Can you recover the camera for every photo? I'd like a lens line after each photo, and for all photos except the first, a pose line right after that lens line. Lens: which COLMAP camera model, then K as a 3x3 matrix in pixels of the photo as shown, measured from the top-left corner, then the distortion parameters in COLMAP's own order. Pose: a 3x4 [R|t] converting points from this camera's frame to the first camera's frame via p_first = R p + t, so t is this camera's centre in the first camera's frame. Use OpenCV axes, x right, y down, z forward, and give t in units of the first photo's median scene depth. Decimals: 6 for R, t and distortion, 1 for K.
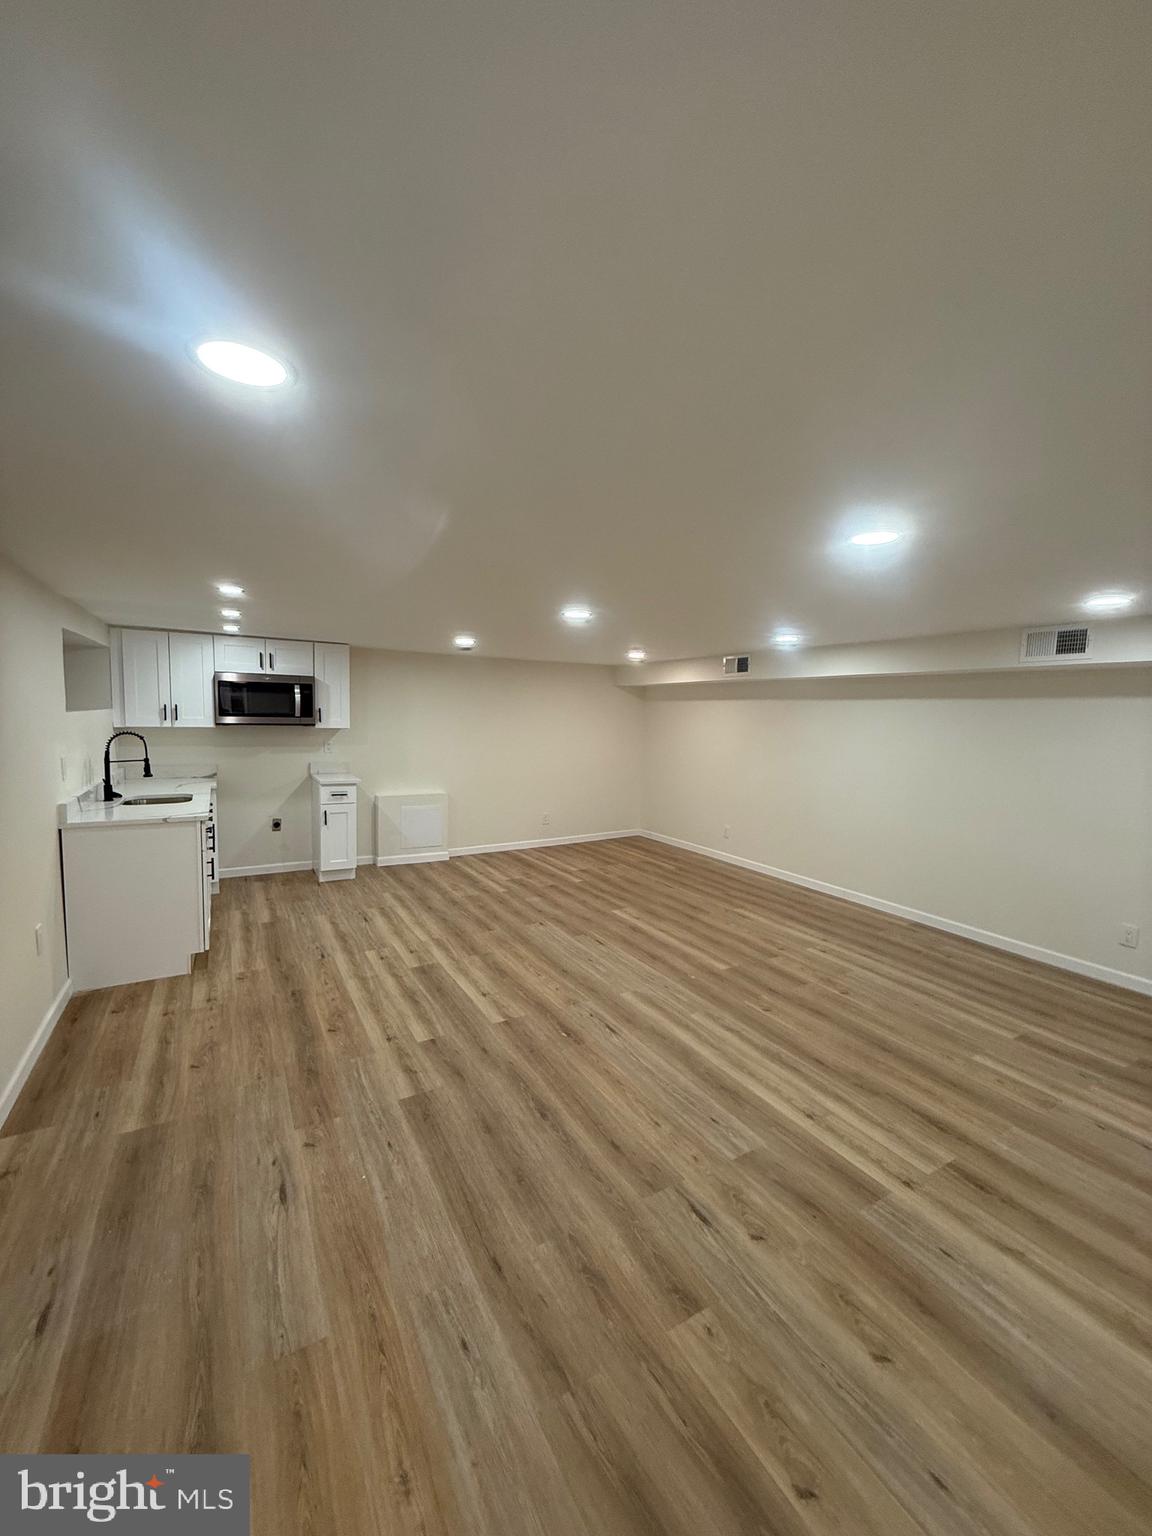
lens RADIAL K [[611.3, 0, 576.0], [0, 611.3, 768.0], [0, 0, 1]] dist [-0.000880, 0.000105]
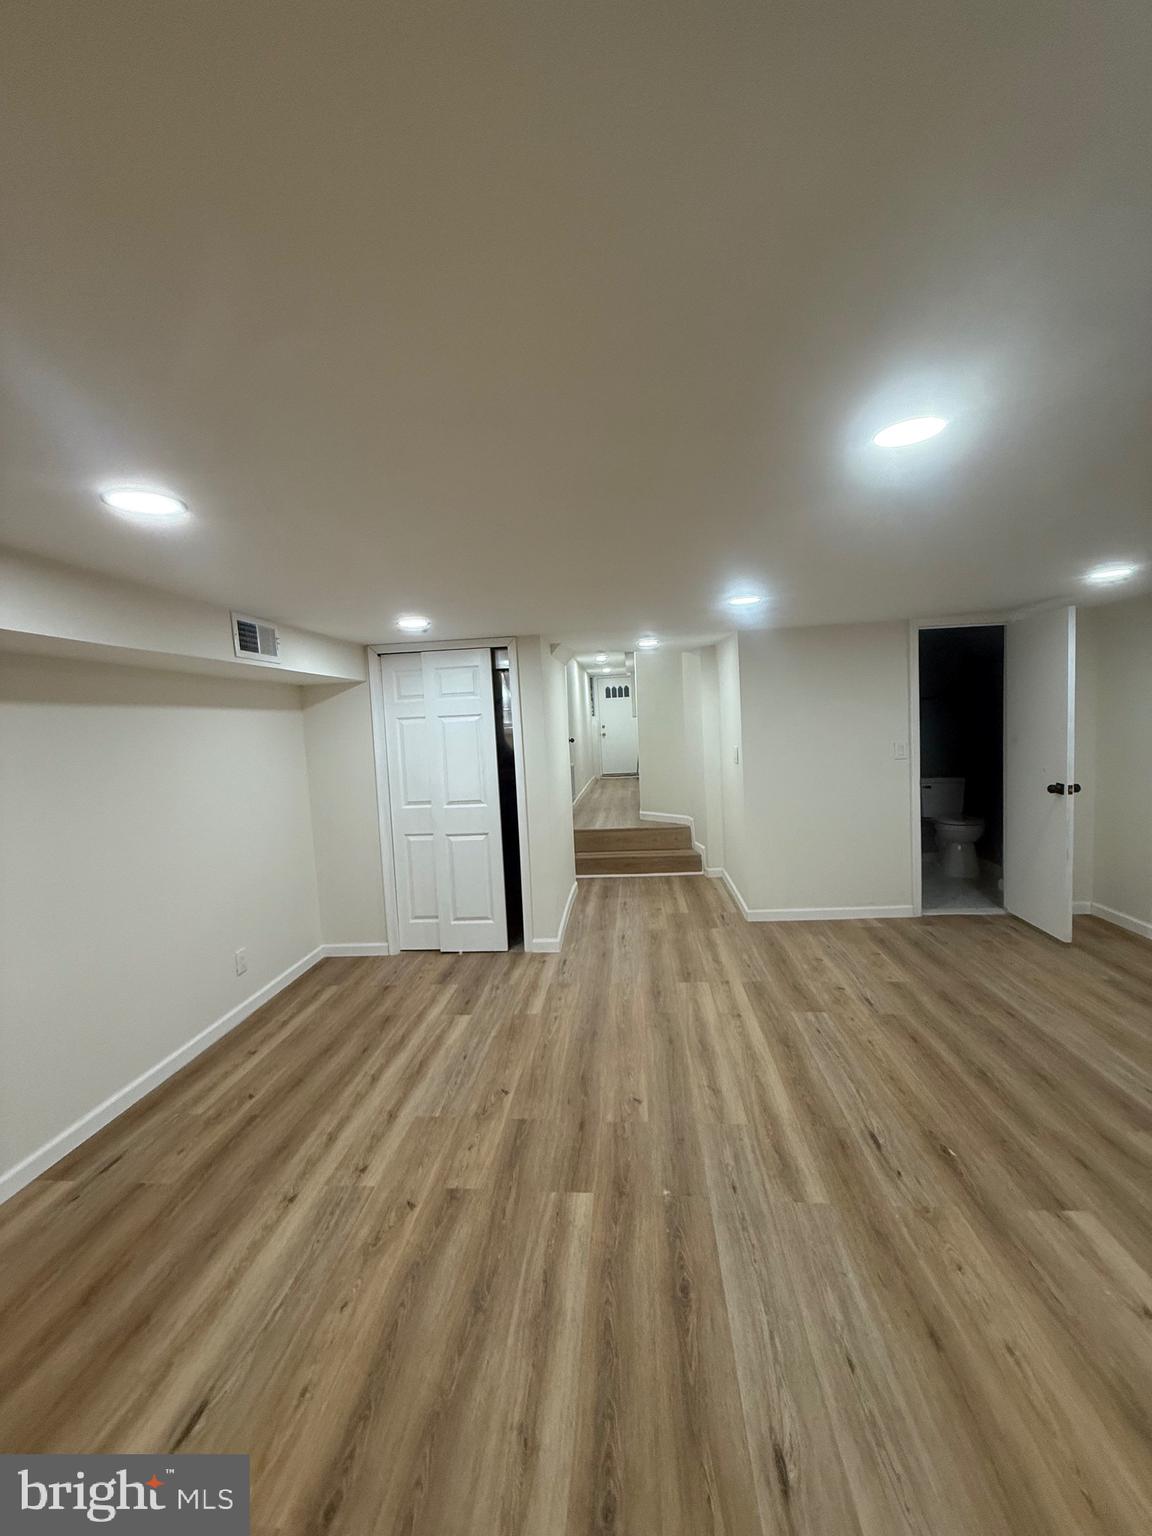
lens RADIAL K [[611.3, 0, 576.0], [0, 611.3, 768.0], [0, 0, 1]] dist [-0.000880, 0.000105]
pose [[-0.817348, -0.024451, 0.575625, -0.049001], [0.083490, 0.983526, 0.160328, -0.126829], [-0.570063, 0.179103, -0.801842, 1.419364]]
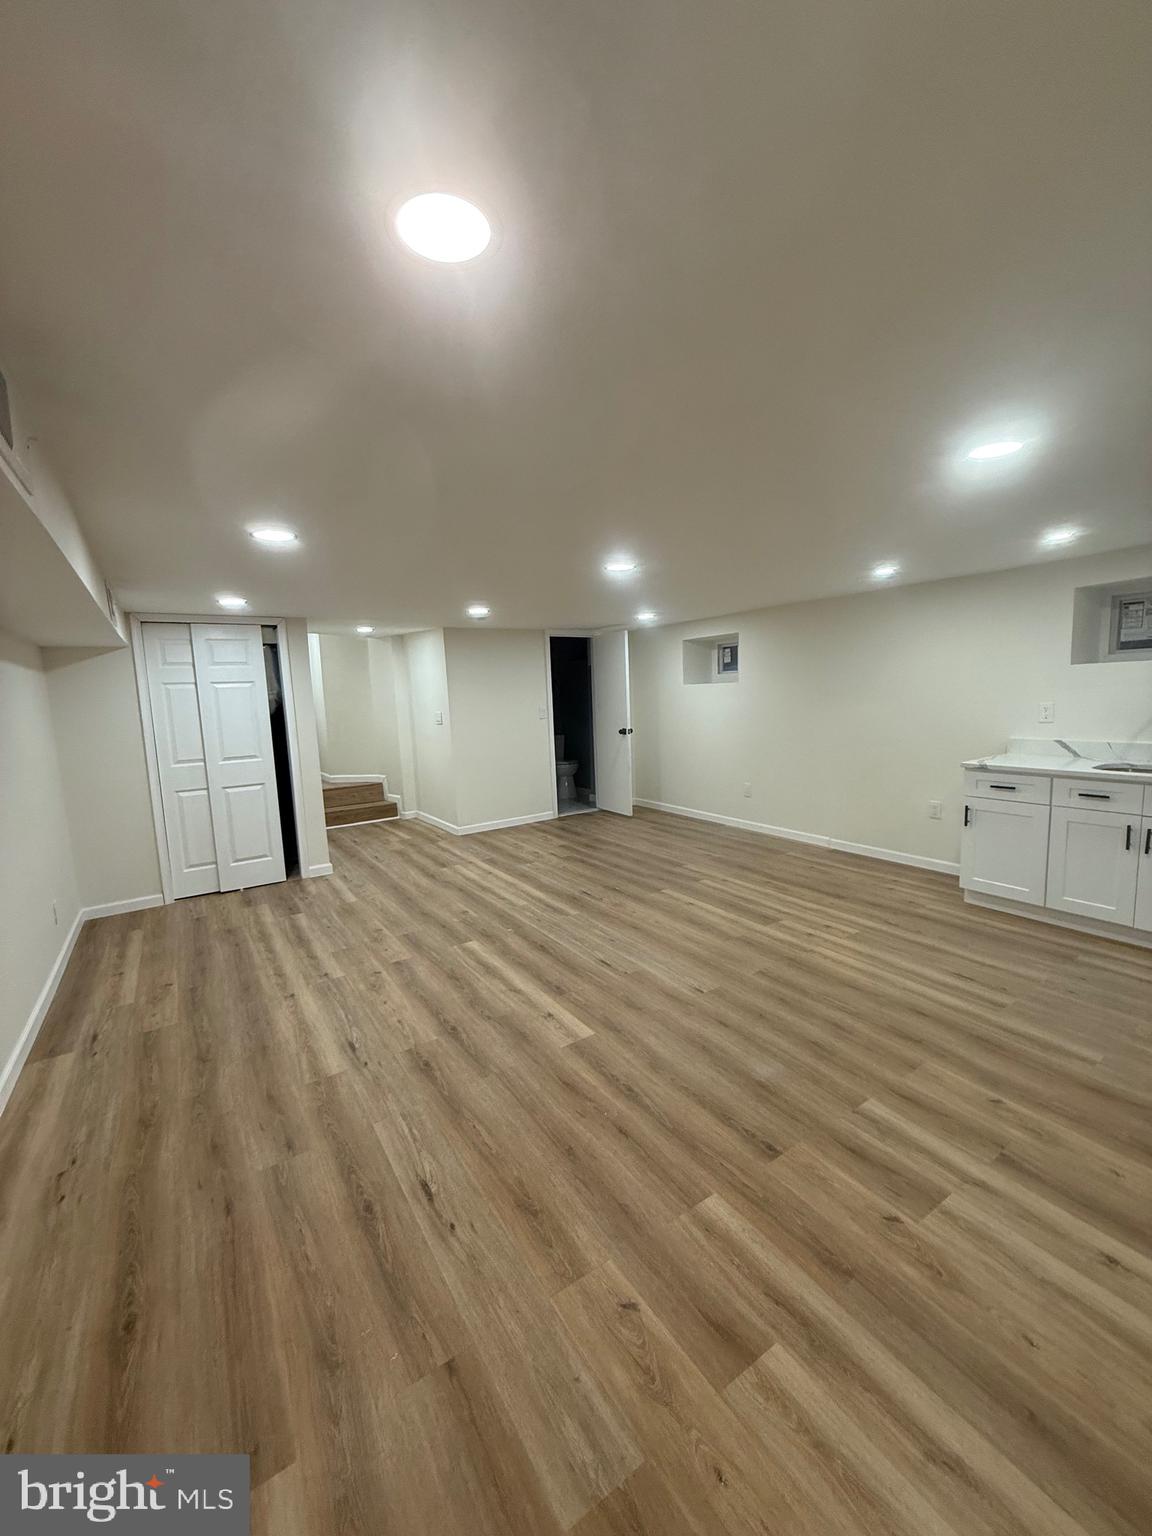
lens RADIAL K [[611.3, 0, 576.0], [0, 611.3, 768.0], [0, 0, 1]] dist [-0.000880, 0.000105]
pose [[-0.998092, 0.024931, -0.056488, 0.131236], [0.012467, 0.977386, 0.211095, -0.145237], [0.060474, 0.209988, -0.975832, 1.967710]]
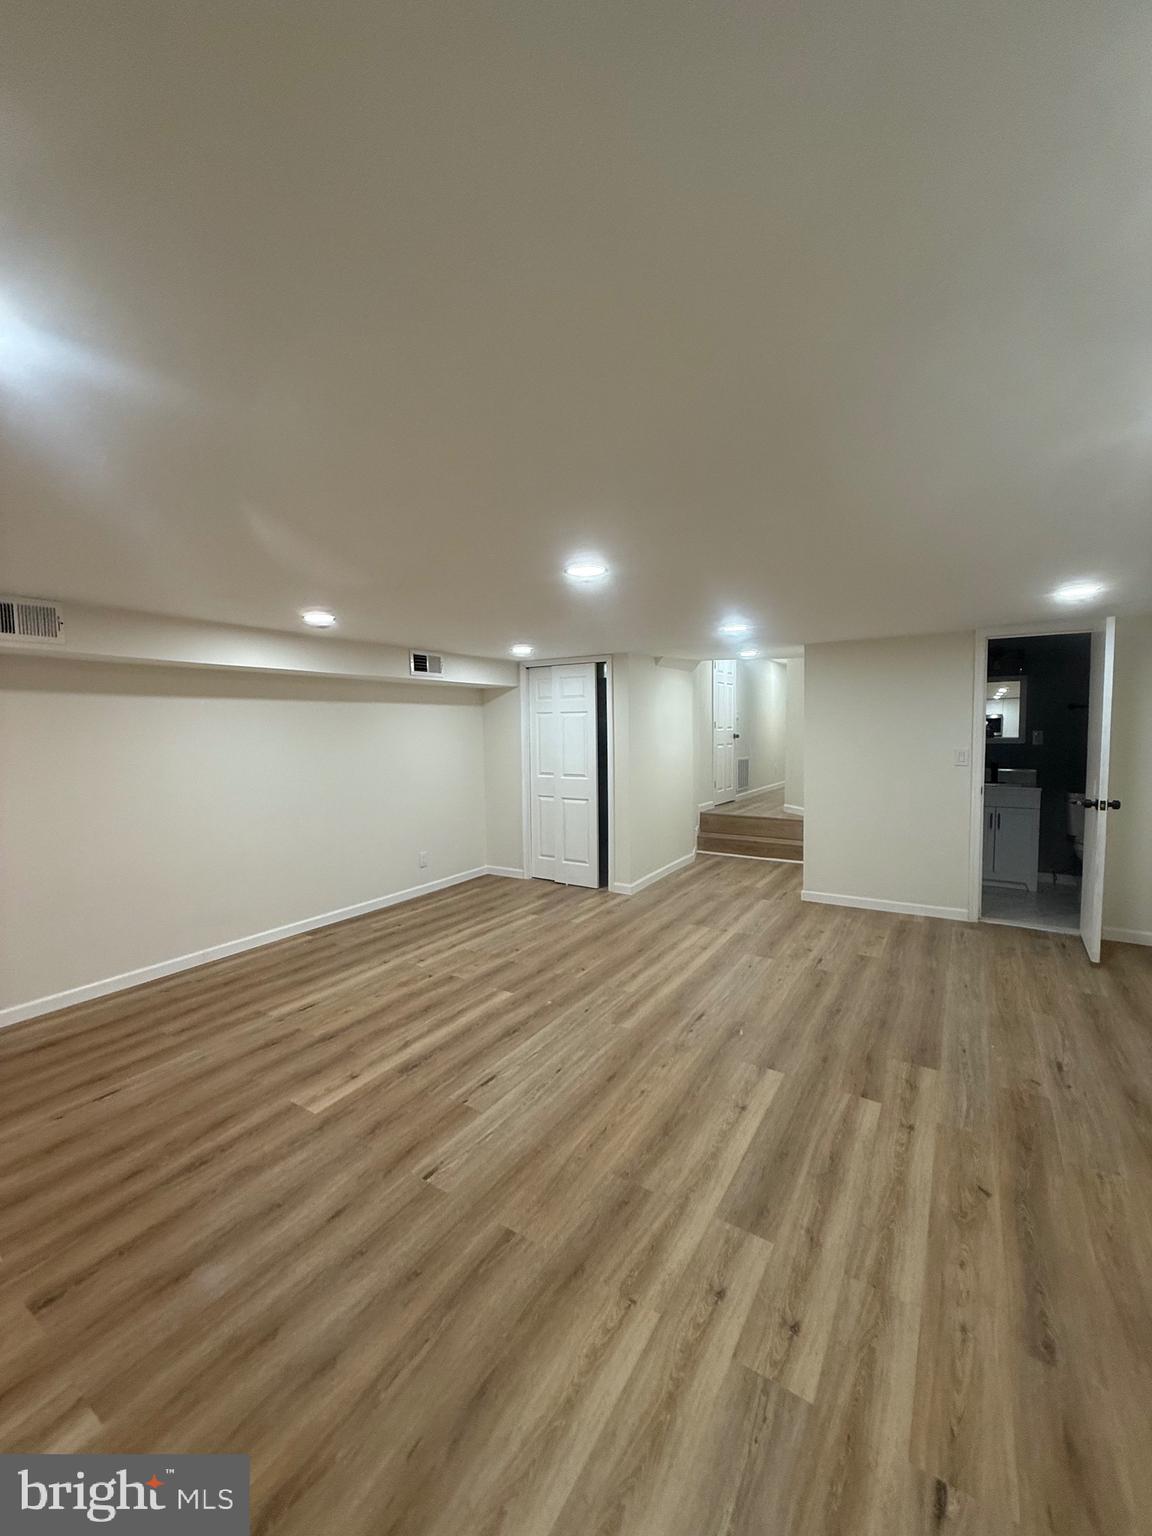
lens RADIAL K [[611.3, 0, 576.0], [0, 611.3, 768.0], [0, 0, 1]] dist [-0.000880, 0.000105]
pose [[-0.461448, -0.077582, 0.883769, -0.610022], [0.084275, 0.987831, 0.130721, -0.120931], [-0.883156, 0.134800, -0.449294, 1.330932]]
